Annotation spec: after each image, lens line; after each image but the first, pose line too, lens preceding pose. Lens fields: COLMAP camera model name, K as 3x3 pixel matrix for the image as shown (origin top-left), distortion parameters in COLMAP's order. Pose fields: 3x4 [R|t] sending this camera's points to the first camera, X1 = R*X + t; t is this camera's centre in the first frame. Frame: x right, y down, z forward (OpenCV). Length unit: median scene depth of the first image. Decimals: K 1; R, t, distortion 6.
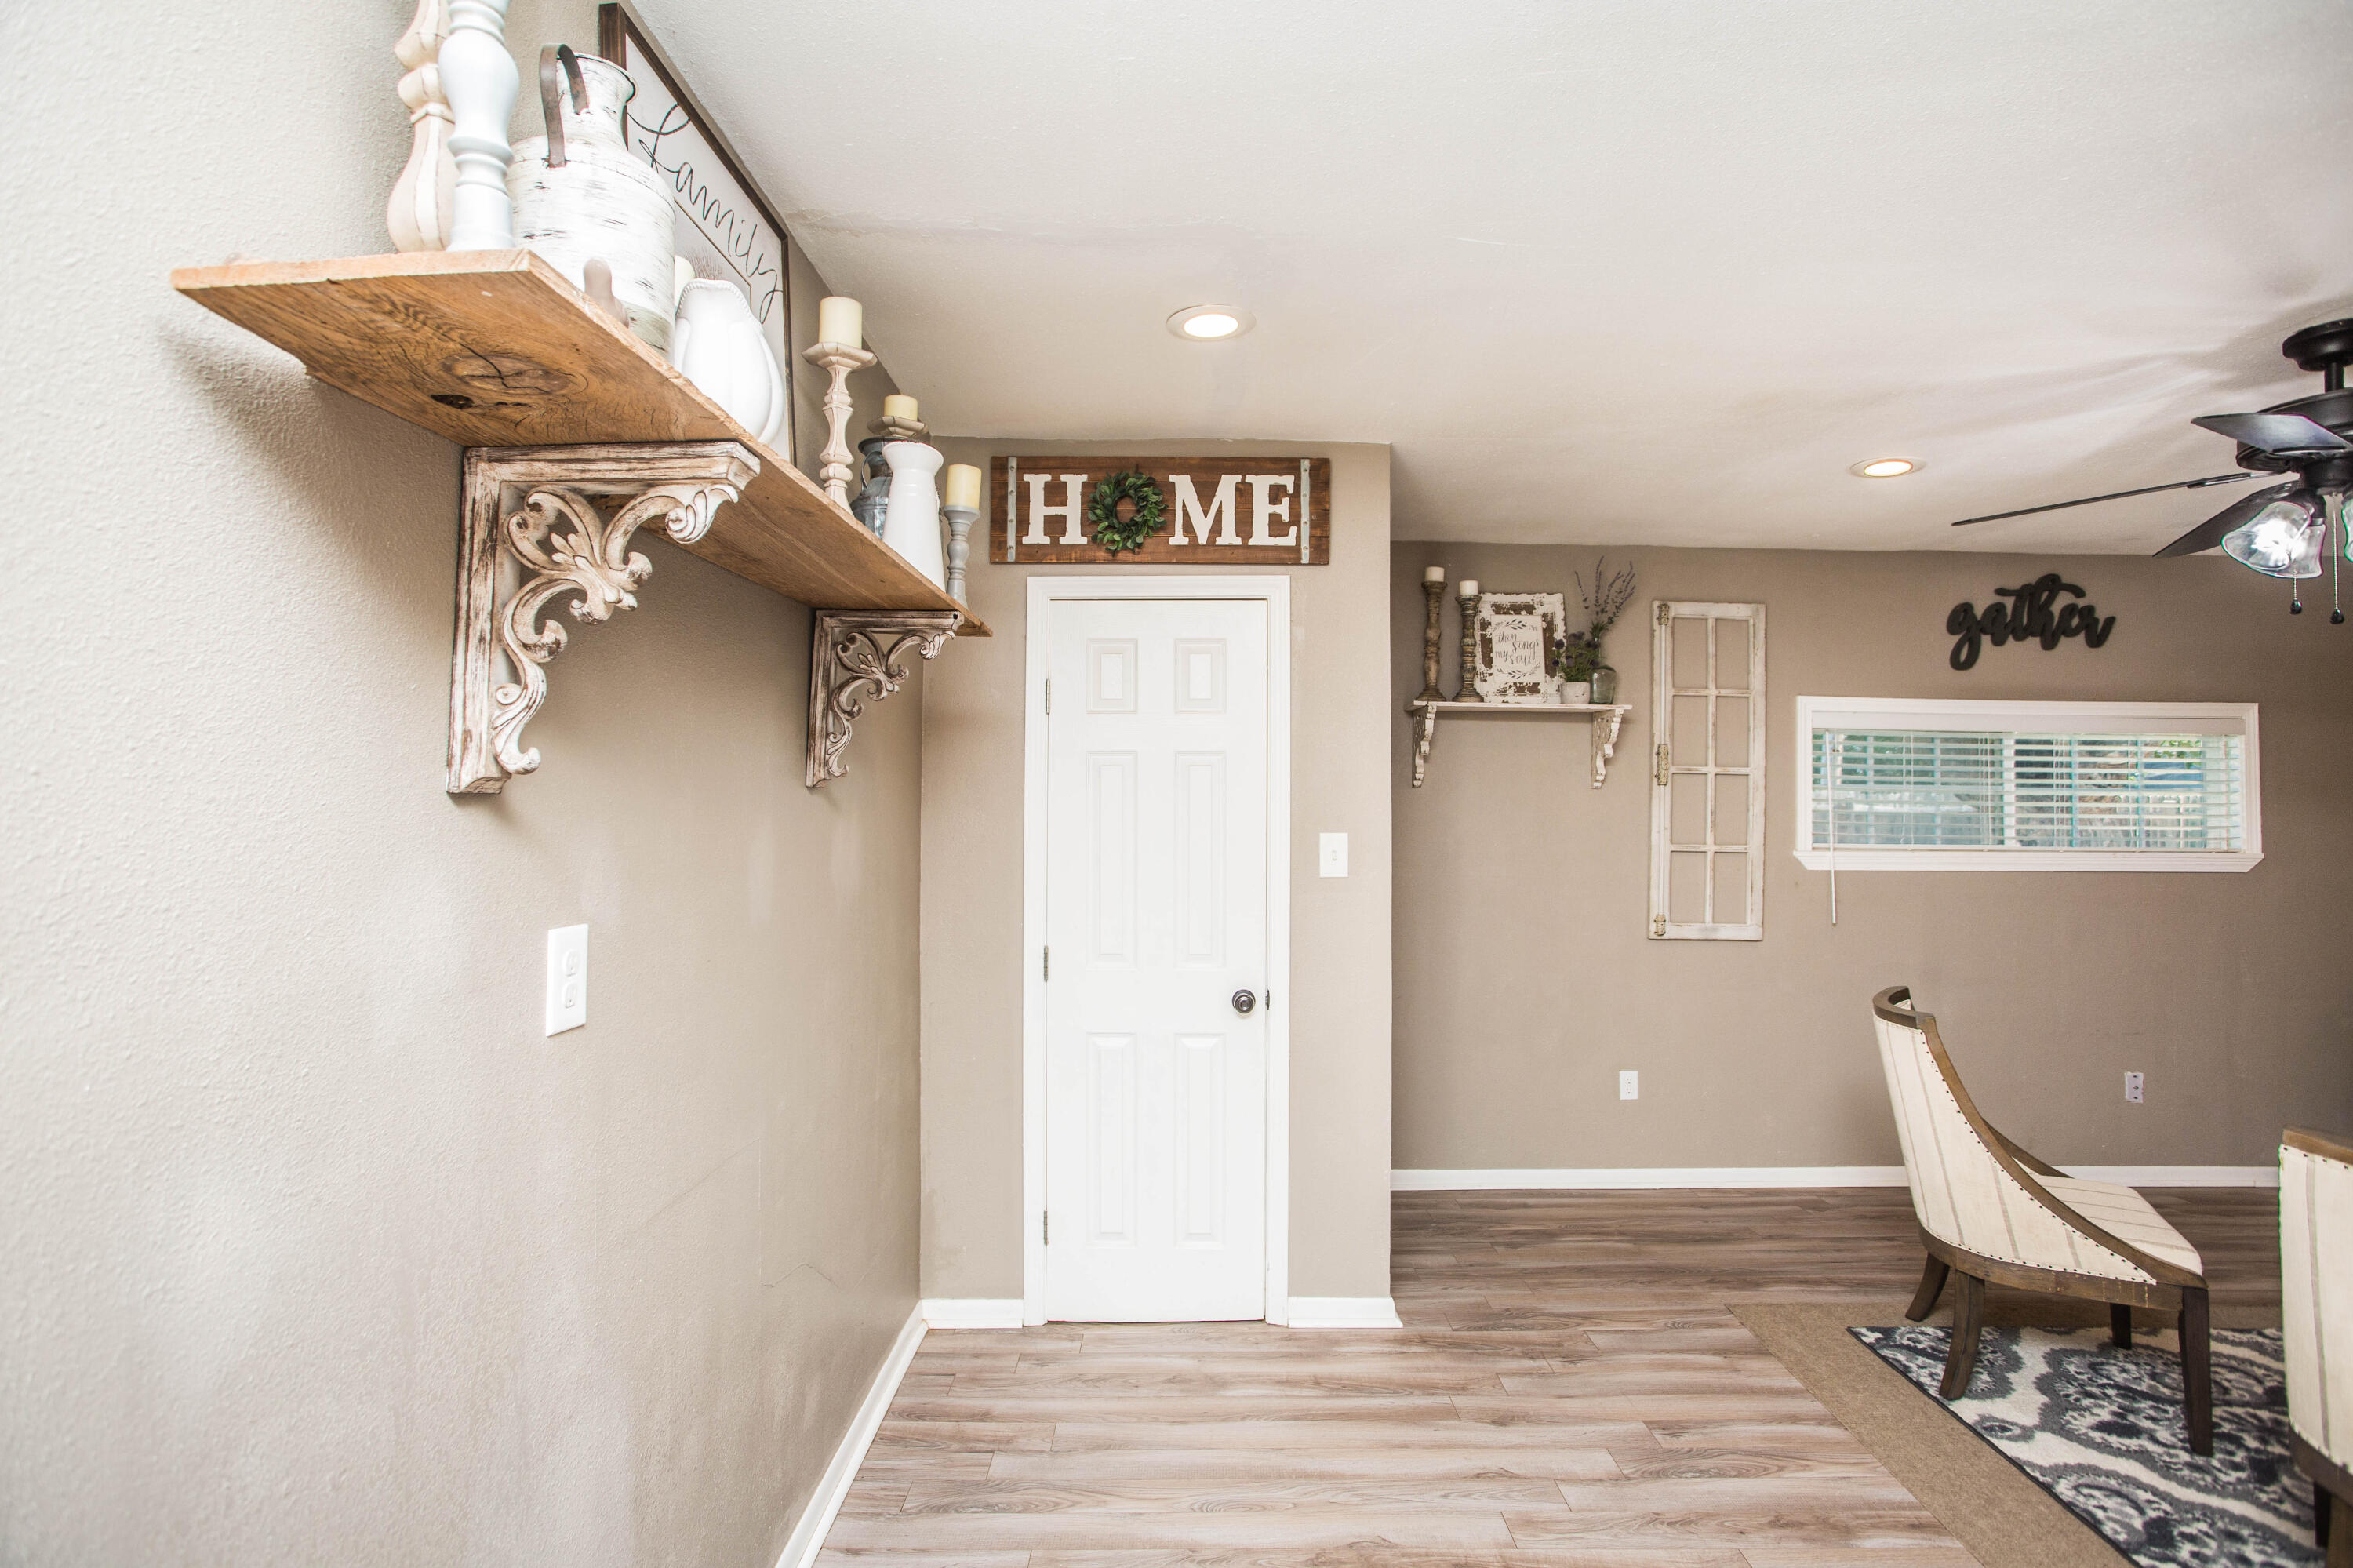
lens RADIAL K [[1145.1, 0, 1151.9], [0, 1145.1, 783.5], [0, 0, 1]] dist [-0.066588, 0.024009]
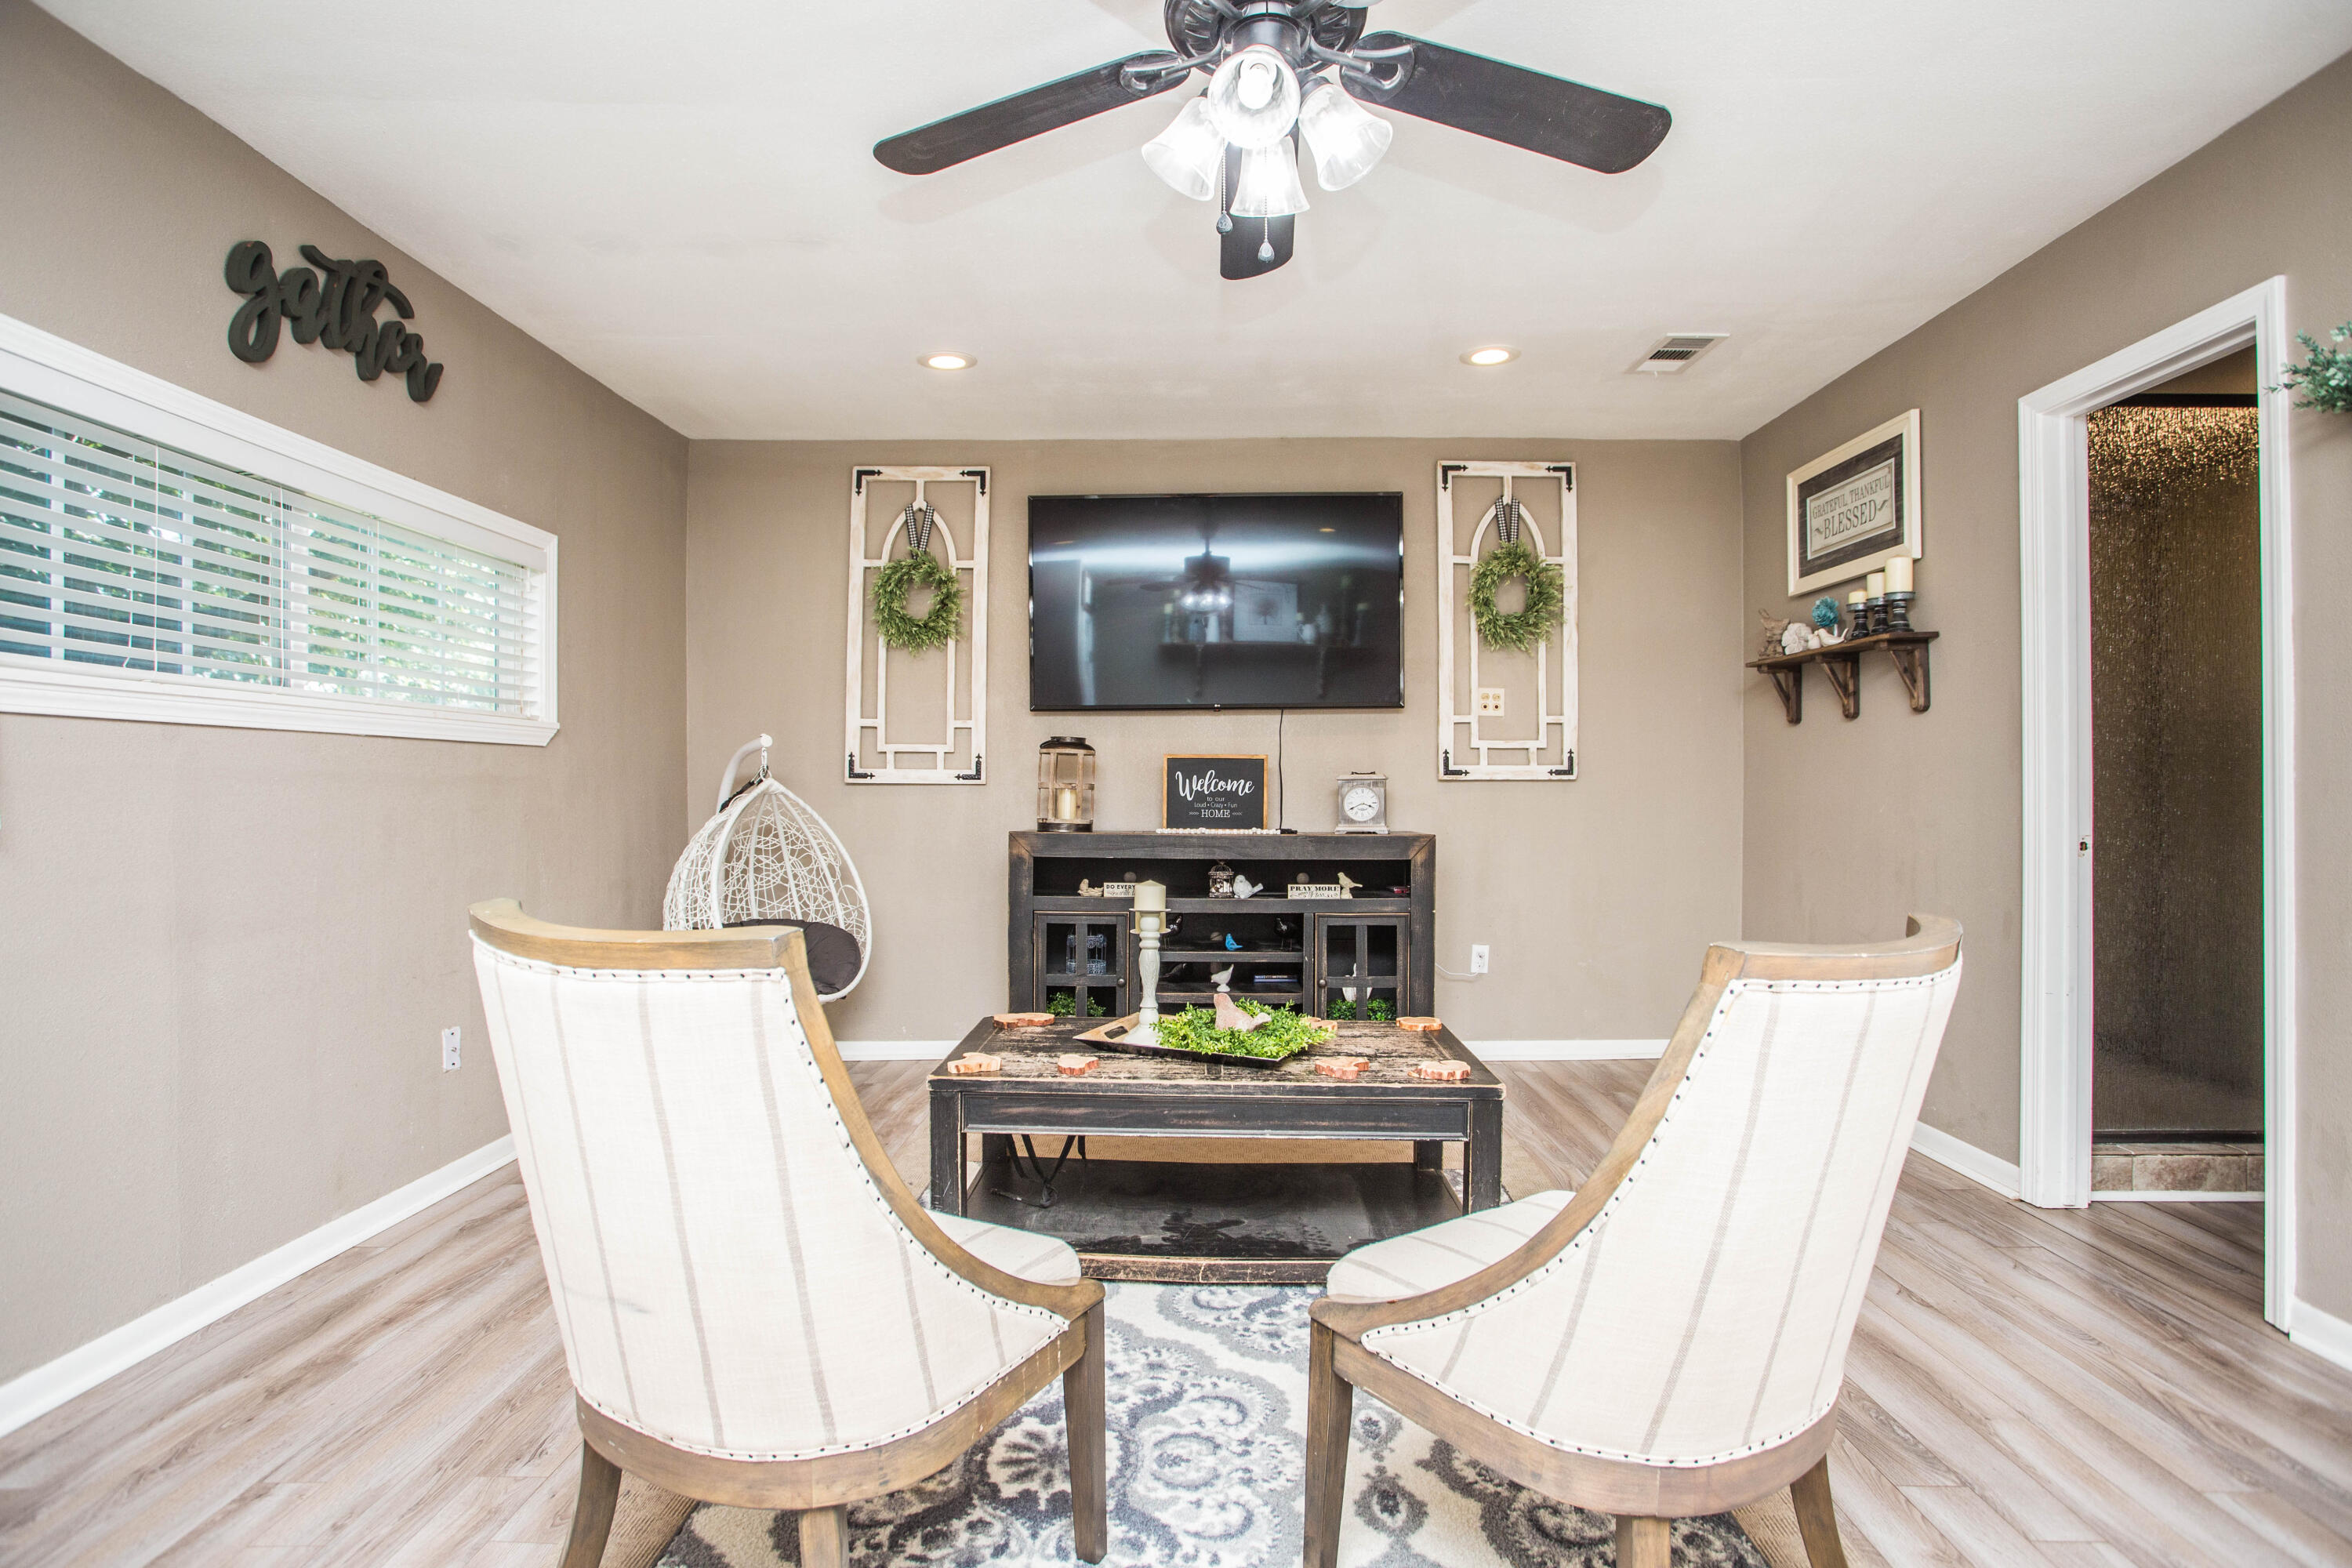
lens RADIAL K [[1144.6, 0, 1146.5], [0, 1144.6, 780.2], [0, 0, 1]] dist [-0.066588, 0.024009]
pose [[0.002537, 0.003363, 0.999991, 0.236024], [-0.019134, 0.999811, -0.003314, 0.124917], [-0.999814, -0.019125, 0.002601, 0.701541]]
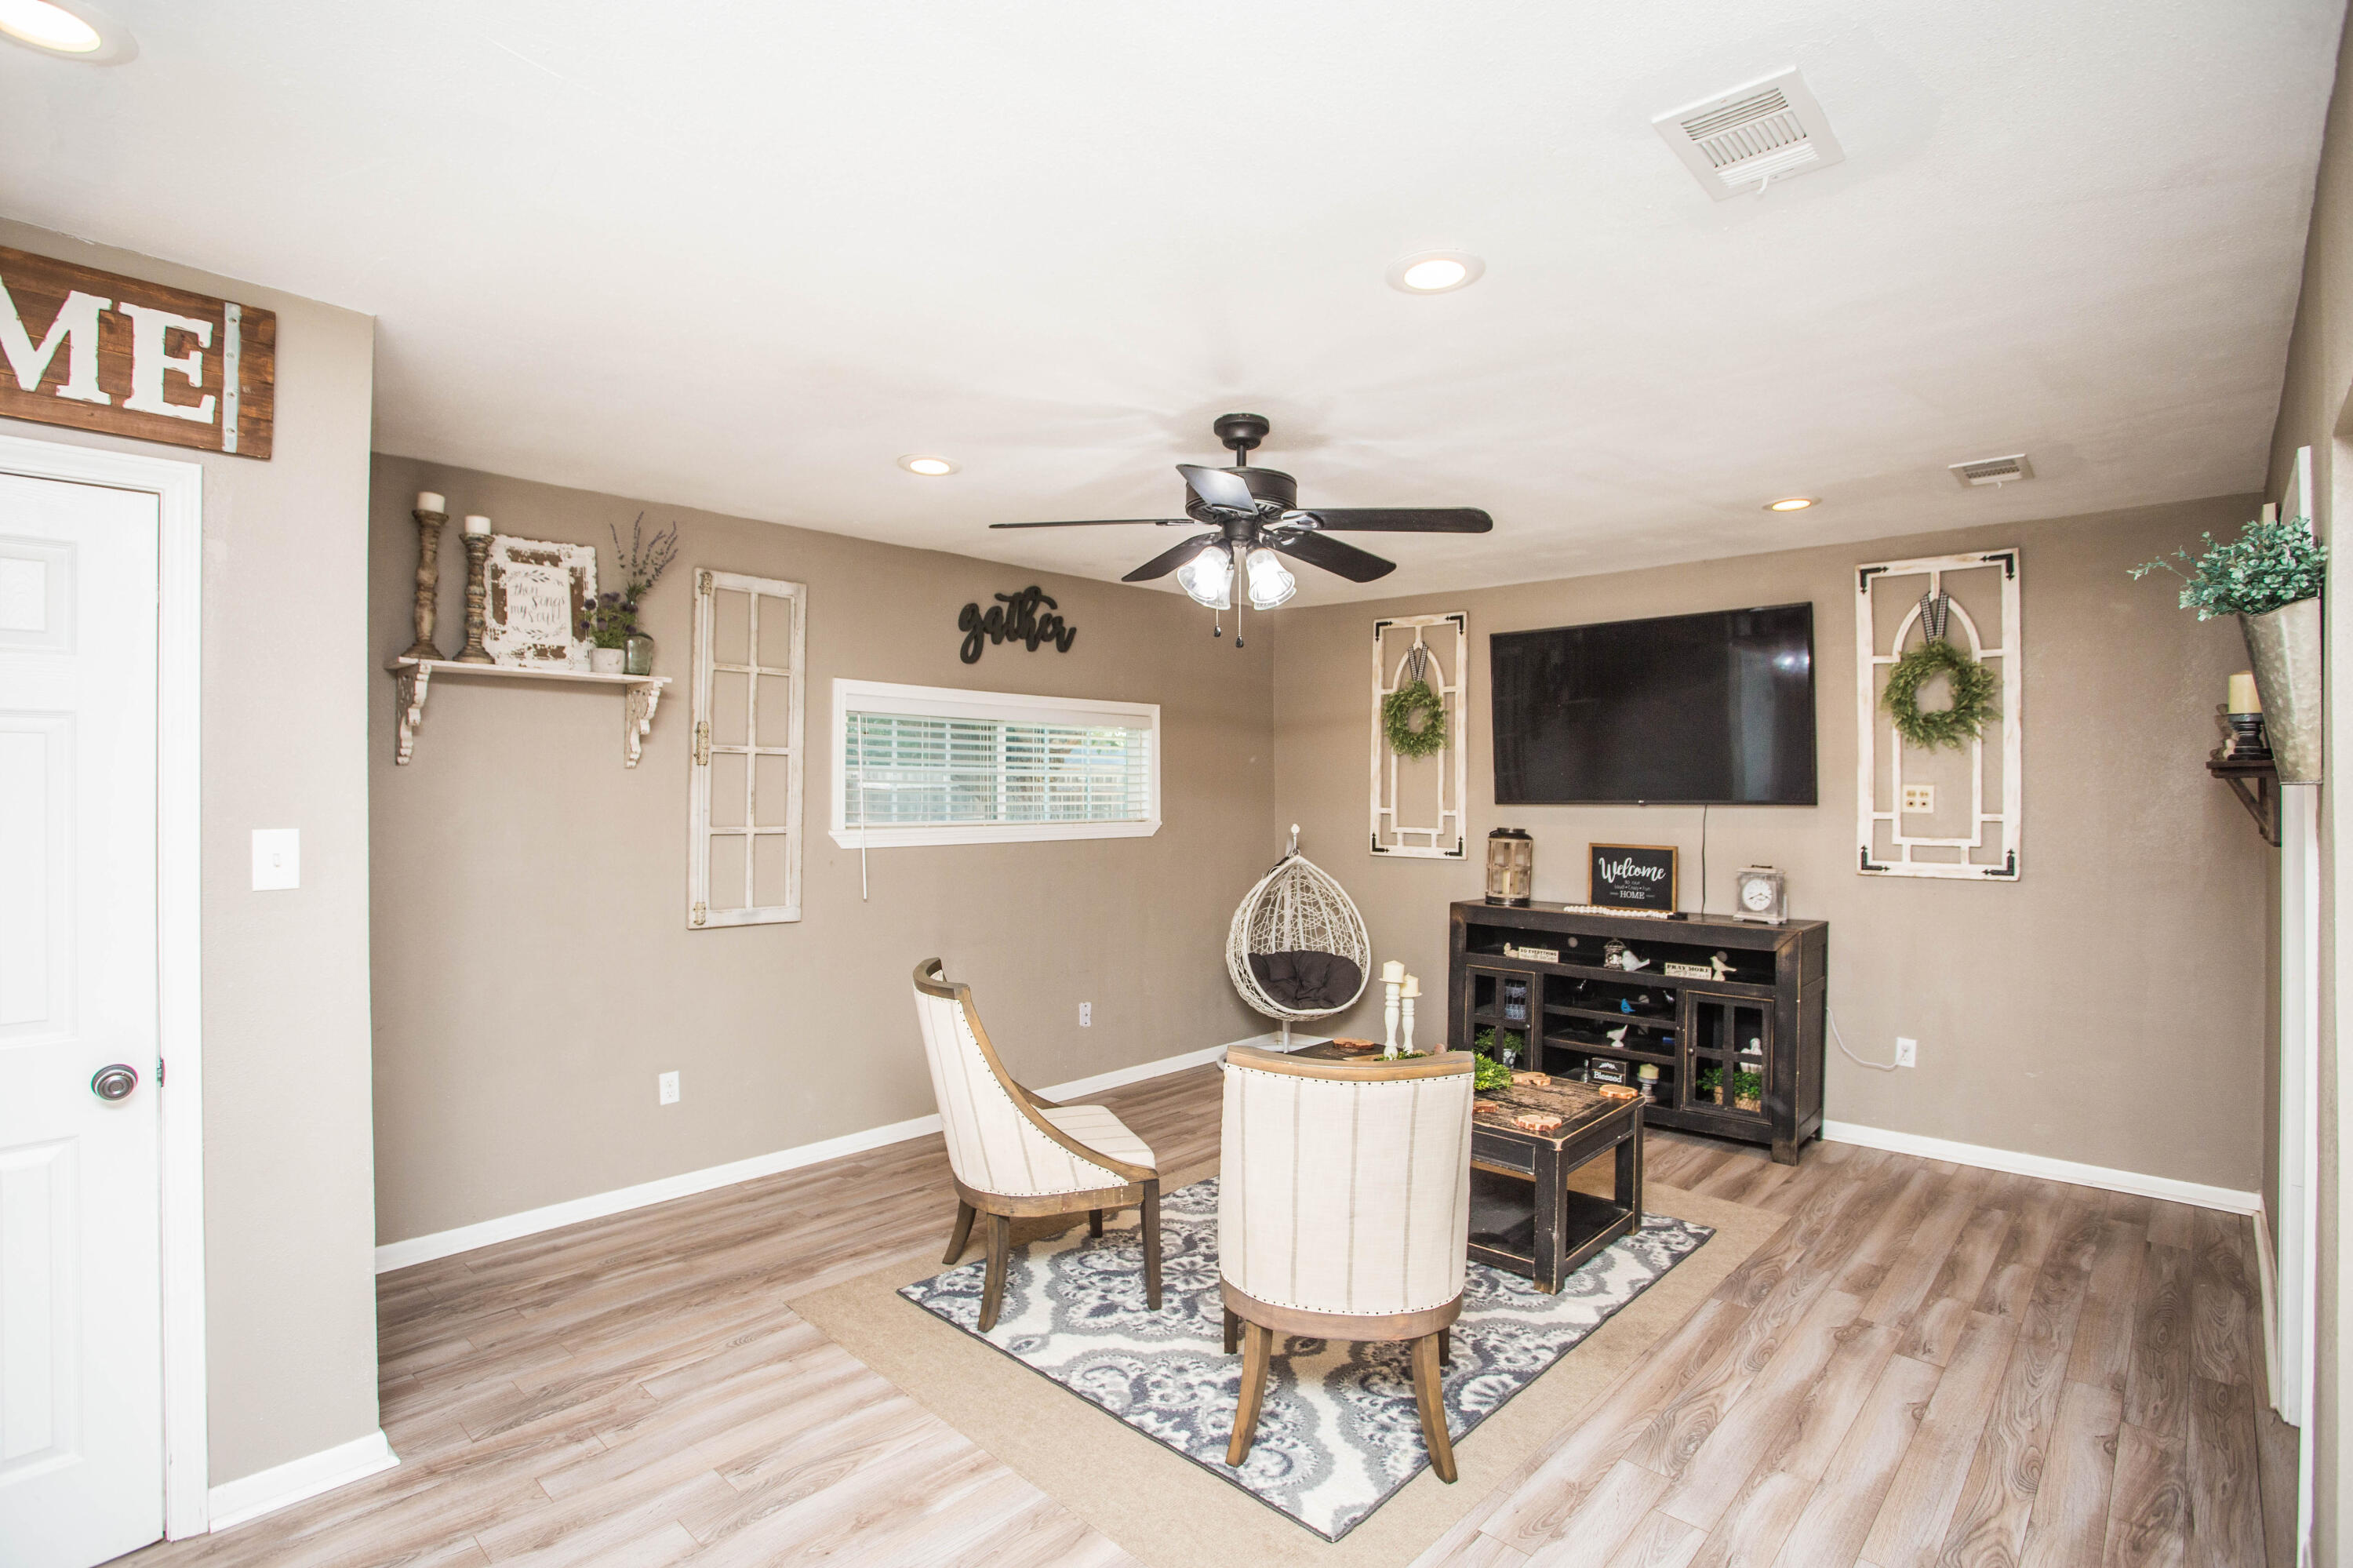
lens RADIAL K [[1145.1, 0, 1179.0], [0, 1145.1, 783.3], [0, 0, 1]] dist [-0.066588, 0.024009]
pose [[0.666869, -0.004061, 0.745164, 0.016615], [-0.011514, 0.999810, 0.015753, -0.003484], [-0.745086, -0.019085, 0.666695, 0.095652]]
